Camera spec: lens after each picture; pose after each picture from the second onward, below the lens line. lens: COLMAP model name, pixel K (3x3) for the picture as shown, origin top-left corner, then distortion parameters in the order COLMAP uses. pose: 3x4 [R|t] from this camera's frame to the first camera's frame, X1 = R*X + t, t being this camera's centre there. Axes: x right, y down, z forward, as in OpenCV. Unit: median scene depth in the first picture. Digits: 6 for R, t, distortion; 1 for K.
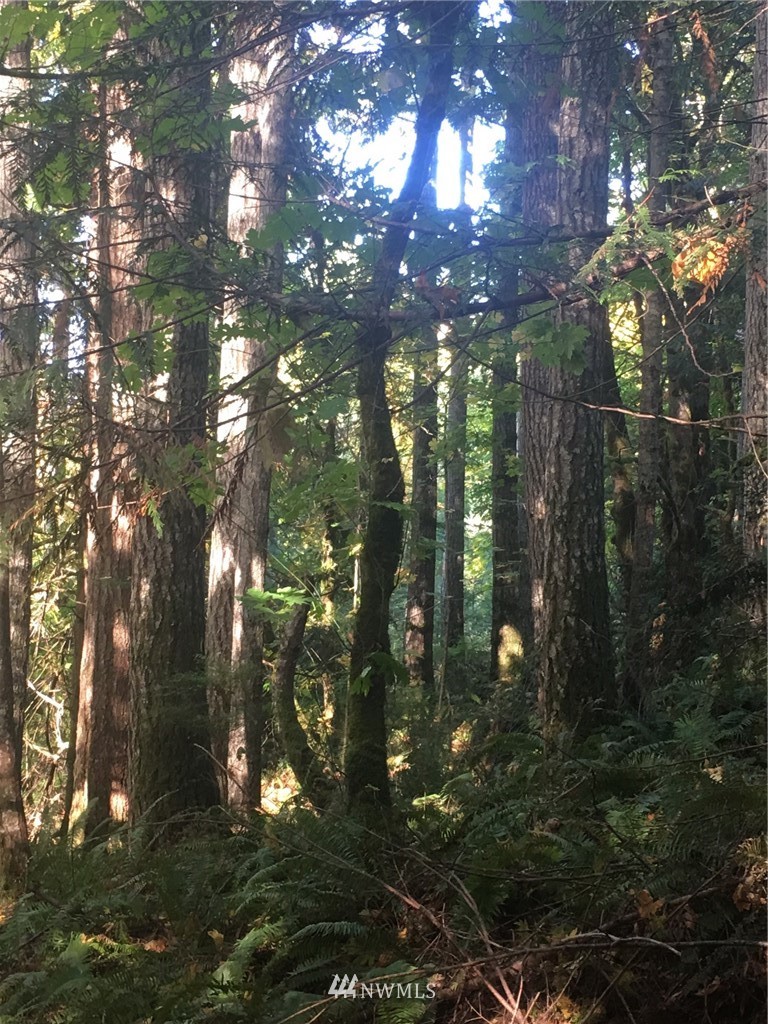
lens RADIAL K [[1792.4, 0, 383.3], [0, 1792.4, 510.3], [0, 0, 1]] dist [0.063057, 0.000000]
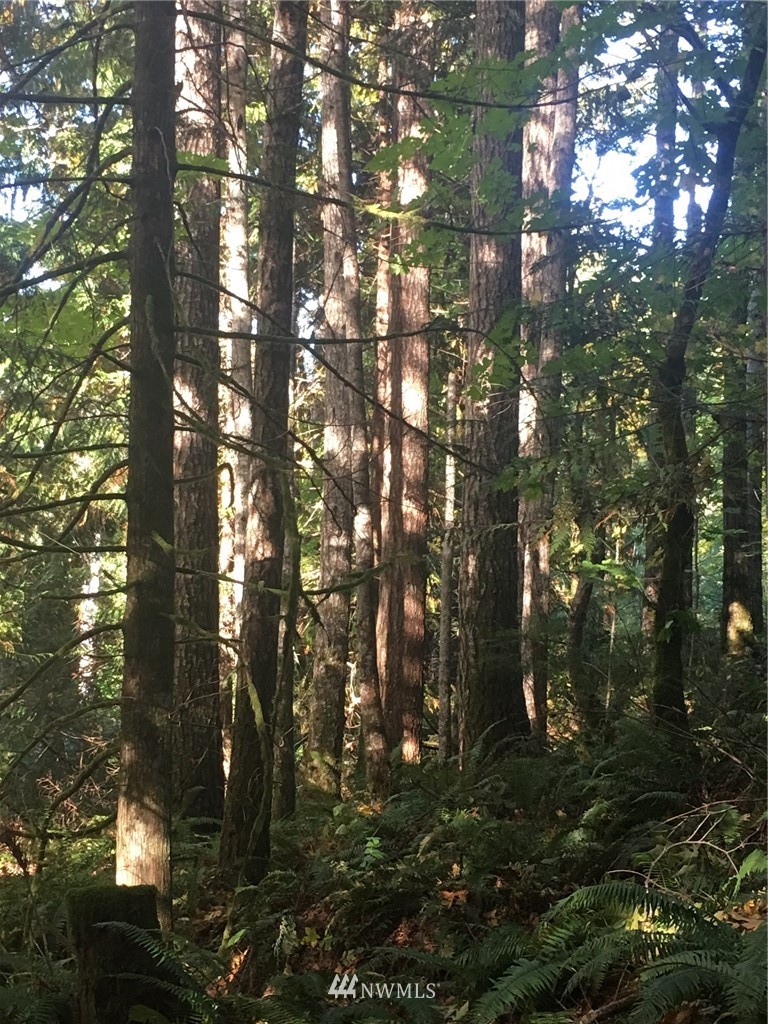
lens RADIAL K [[1792.4, 0, 384.5], [0, 1792.4, 516.0], [0, 0, 1]] dist [0.063057, 0.000000]
pose [[0.993256, 0.000869, -0.115935, -0.036484], [0.000787, 0.999898, 0.014240, -0.006001], [0.115936, -0.014235, 0.993155, -0.201394]]
